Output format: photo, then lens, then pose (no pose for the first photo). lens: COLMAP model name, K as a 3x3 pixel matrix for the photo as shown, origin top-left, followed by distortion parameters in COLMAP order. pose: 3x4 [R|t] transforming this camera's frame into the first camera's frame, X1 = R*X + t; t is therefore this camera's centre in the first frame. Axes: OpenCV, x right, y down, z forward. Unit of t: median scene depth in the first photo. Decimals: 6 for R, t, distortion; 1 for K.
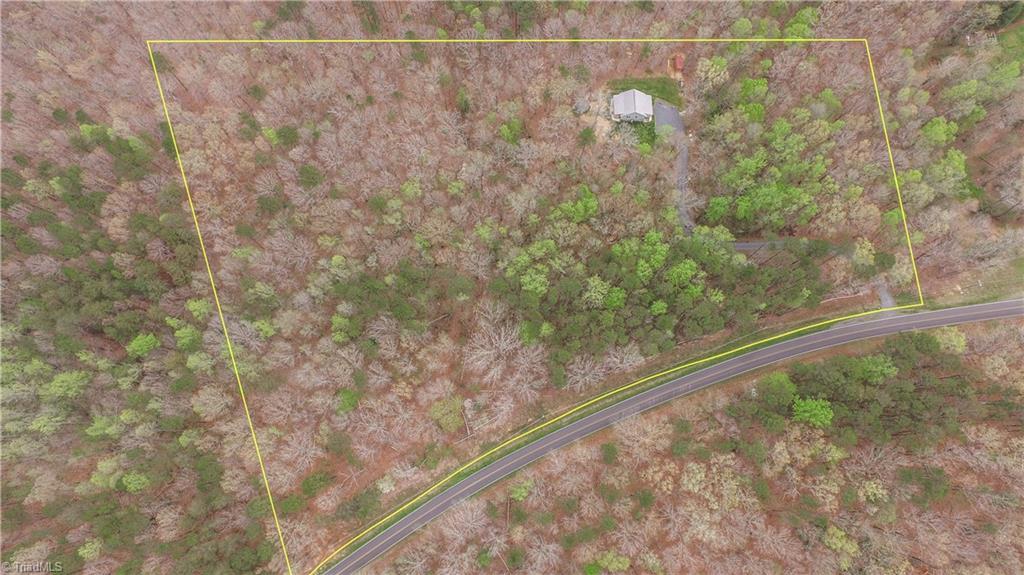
lens RADIAL K [[638.2, 0, 512.0], [0, 638.2, 287.5], [0, 0, 1]] dist [-0.121197, 0.099219]
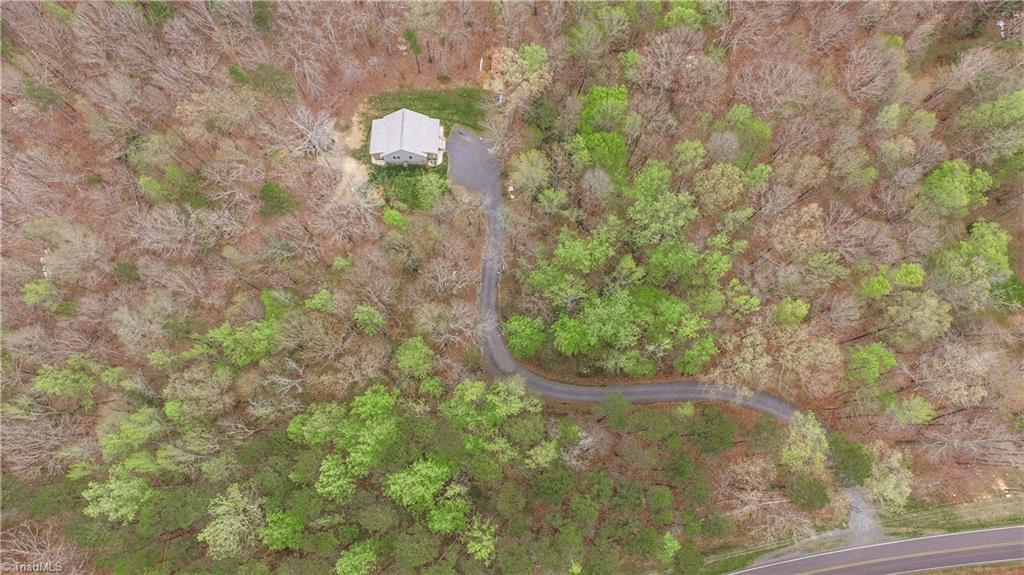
lens RADIAL K [[644.7, 0, 515.2], [0, 644.7, 292.9], [0, 0, 1]] dist [-0.176415, 0.150904]
pose [[0.999959, 0.008424, -0.003338, 0.324399], [-0.008561, 0.999027, -0.043266, -0.140052], [0.002970, 0.043293, 0.999058, 0.487008]]
